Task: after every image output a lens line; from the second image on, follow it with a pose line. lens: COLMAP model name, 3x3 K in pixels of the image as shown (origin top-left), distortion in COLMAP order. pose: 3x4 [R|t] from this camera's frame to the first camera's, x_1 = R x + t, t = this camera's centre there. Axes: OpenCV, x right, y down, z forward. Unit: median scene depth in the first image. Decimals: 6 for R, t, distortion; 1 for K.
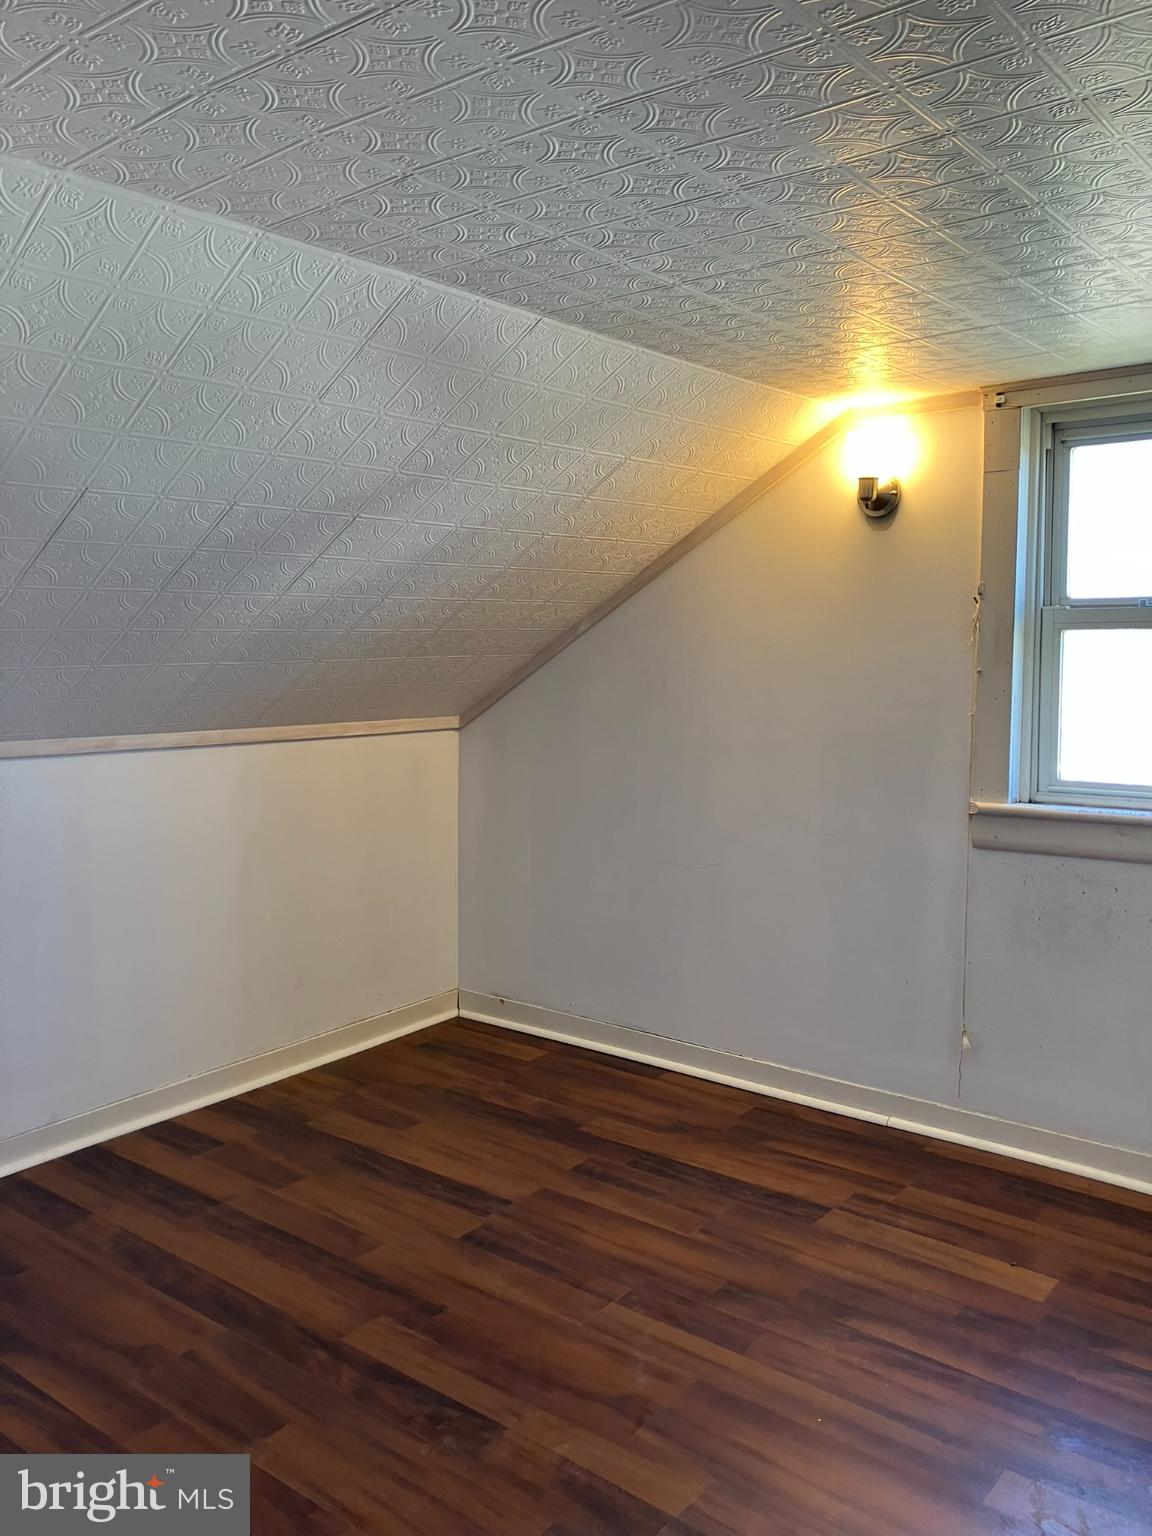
lens RADIAL K [[1265.2, 0, 592.0], [0, 1265.2, 776.1], [0, 0, 1]] dist [0.030795, -0.045988]
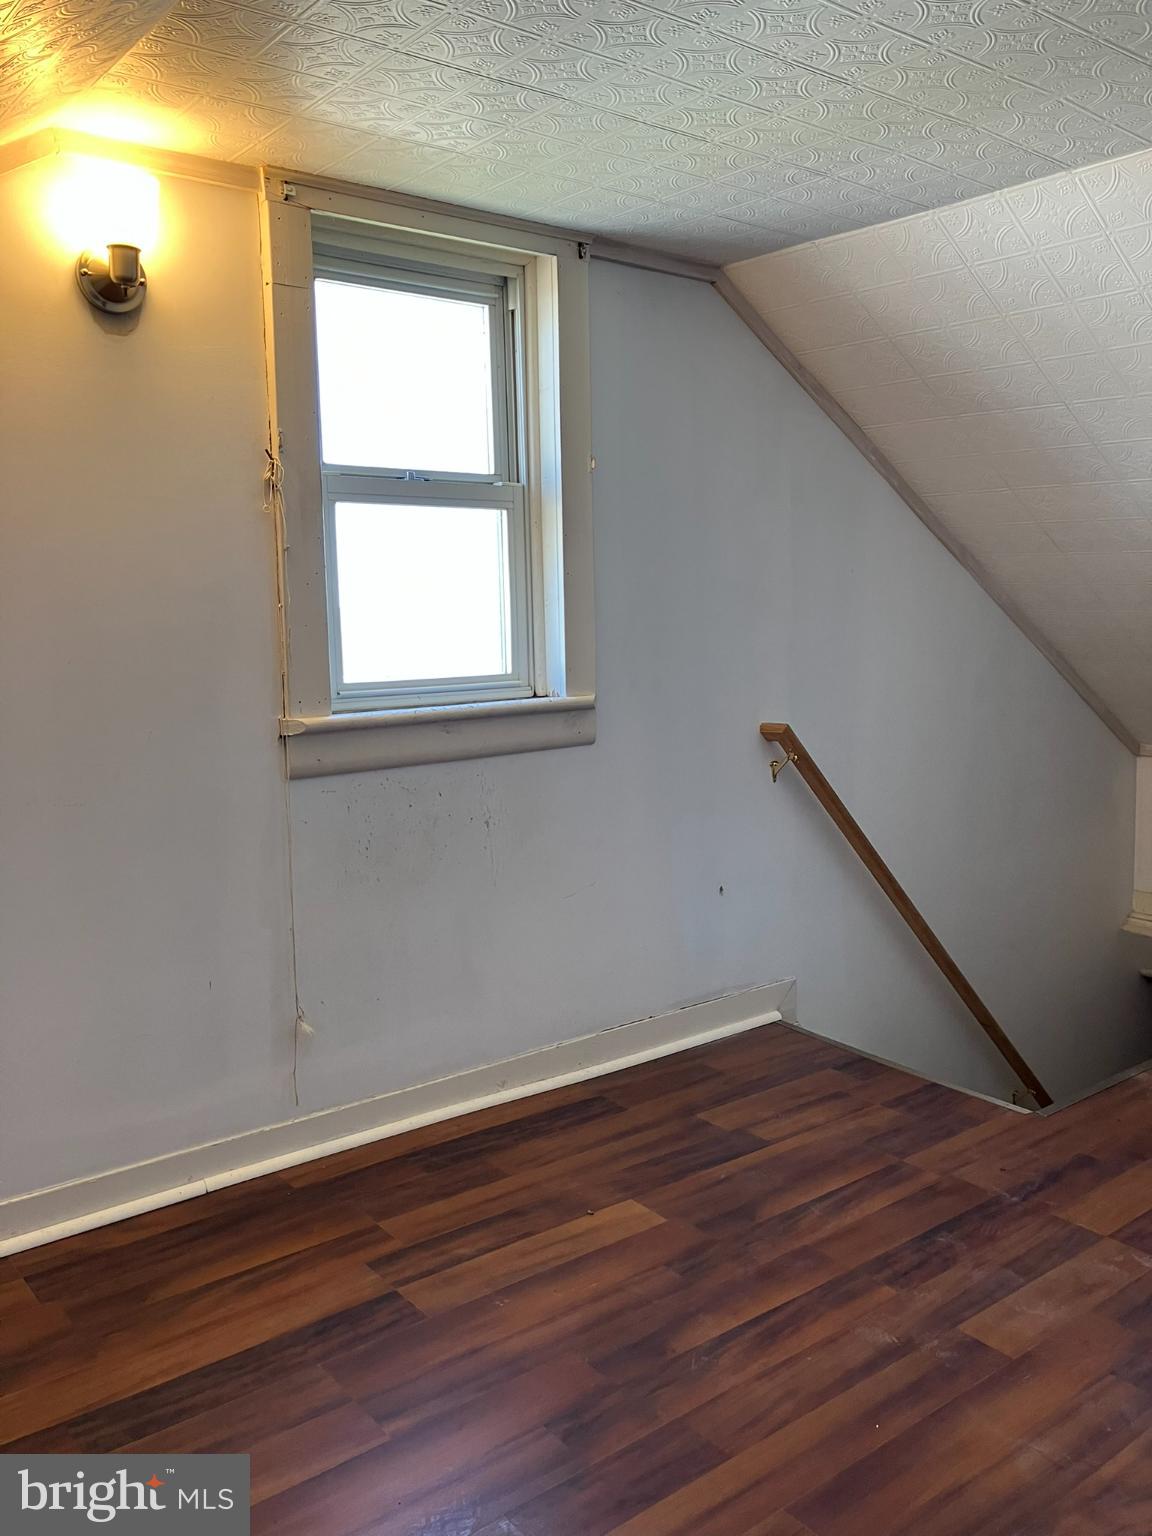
lens RADIAL K [[1265.2, 0, 583.1], [0, 1265.2, 758.6], [0, 0, 1]] dist [0.030795, -0.045988]
pose [[0.220947, -0.116569, 0.968294, -0.426048], [0.113476, 0.989161, 0.093188, -0.007942], [-0.968662, 0.089288, 0.231780, 0.682441]]
